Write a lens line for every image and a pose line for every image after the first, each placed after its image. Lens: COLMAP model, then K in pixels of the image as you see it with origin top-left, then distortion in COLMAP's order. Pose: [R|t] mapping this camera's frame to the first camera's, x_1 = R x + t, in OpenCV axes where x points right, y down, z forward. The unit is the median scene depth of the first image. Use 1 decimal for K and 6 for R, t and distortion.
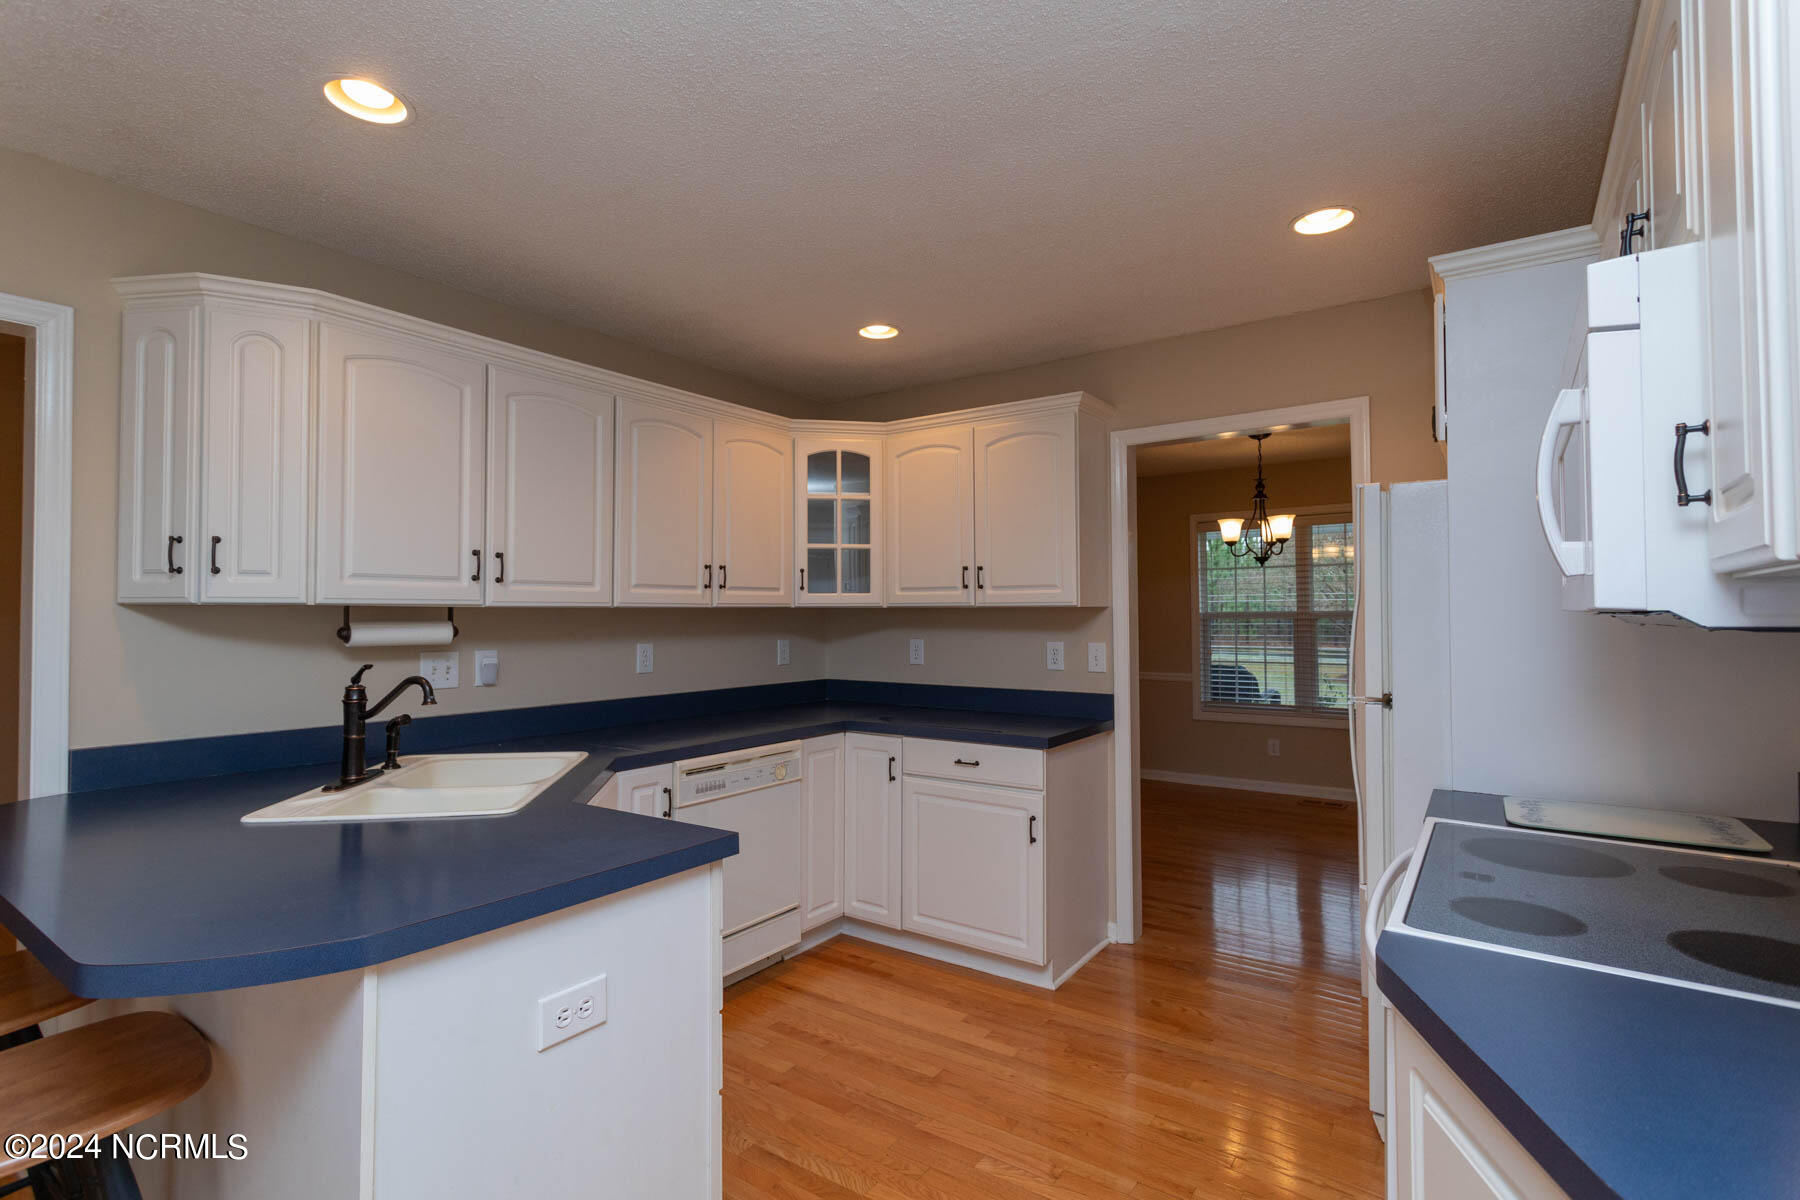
lens RADIAL K [[843.5, 0, 900.0], [0, 843.5, 600.0], [0, 0, 1]] dist [-0.001105, 0.000628]
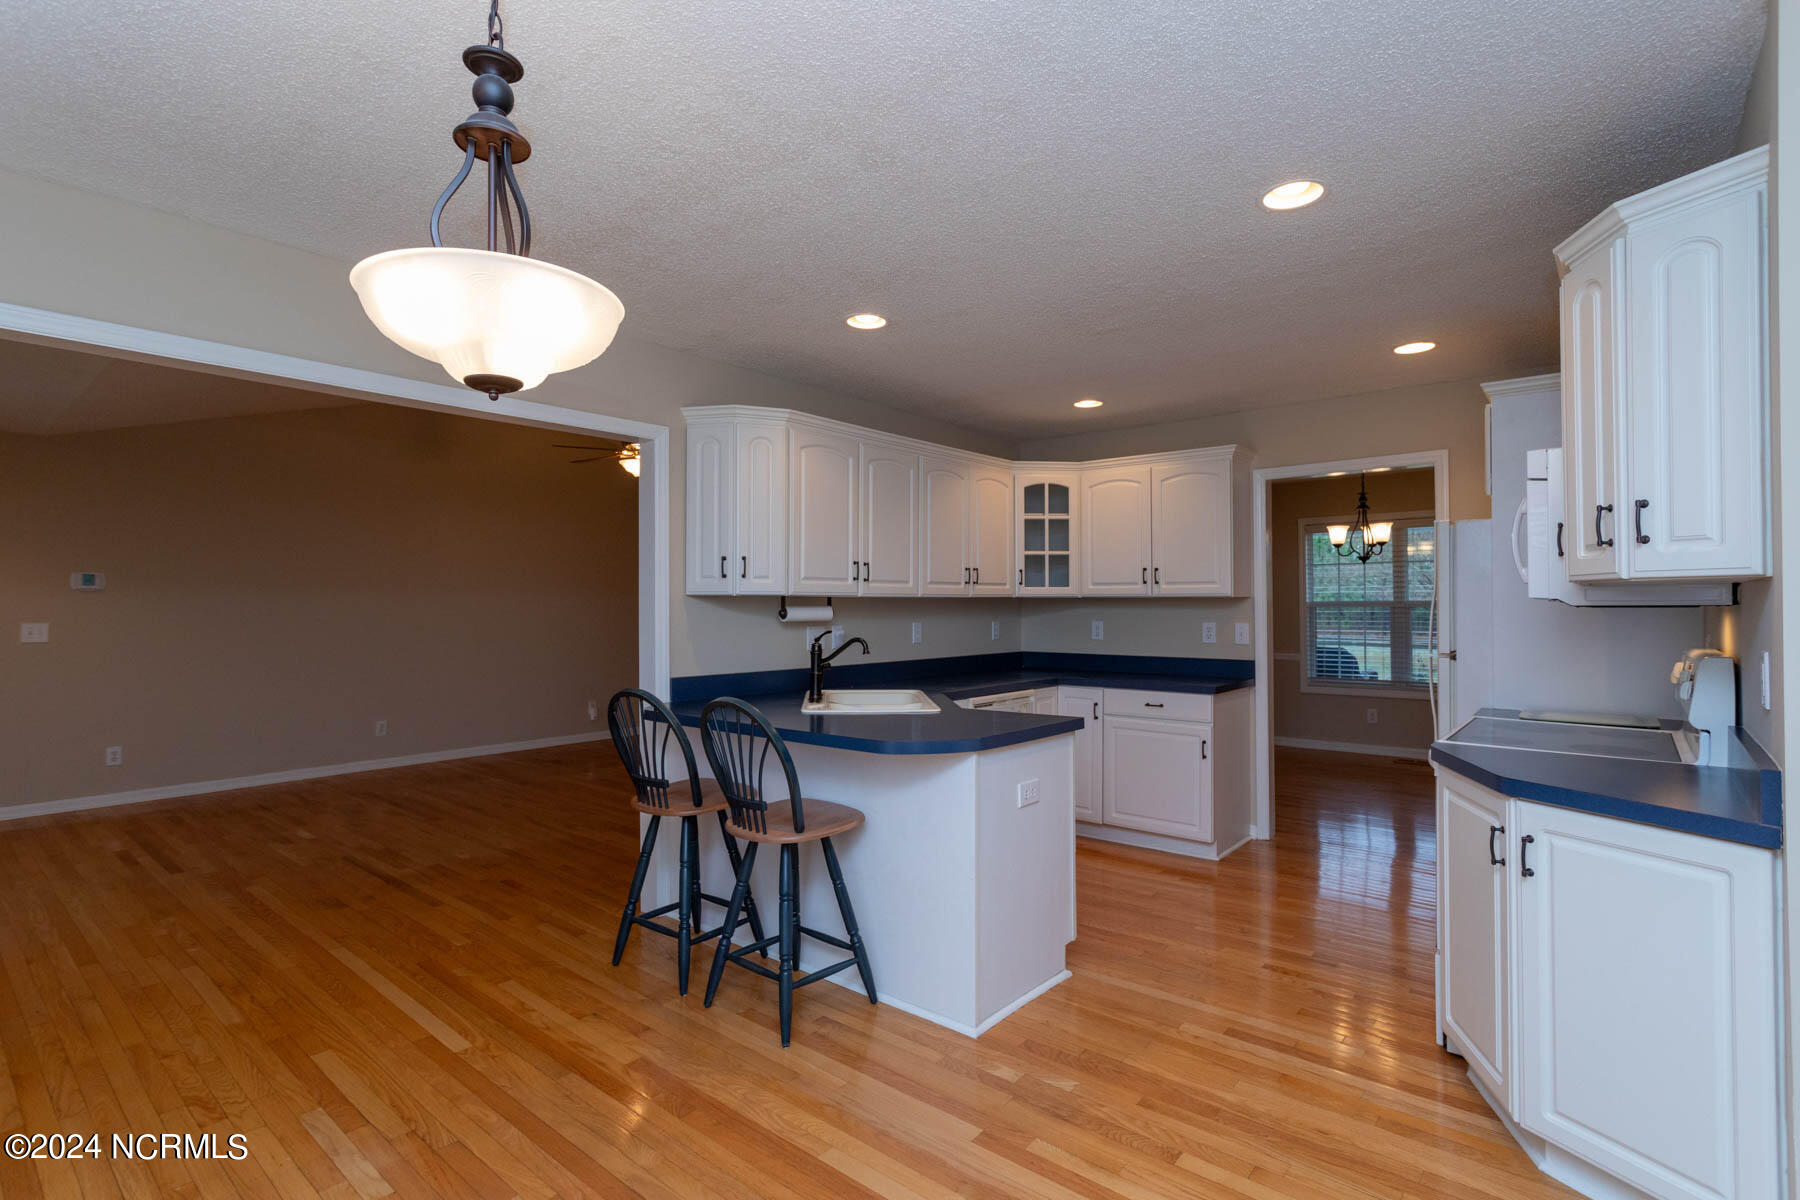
lens RADIAL K [[843.5, 0, 900.0], [0, 843.5, 600.0], [0, 0, 1]] dist [-0.001105, 0.000628]
pose [[0.996139, 0.000171, -0.087791, -0.199750], [0.000850, 0.999932, 0.011597, -0.003223], [0.087787, -0.011627, 0.996071, -0.415232]]
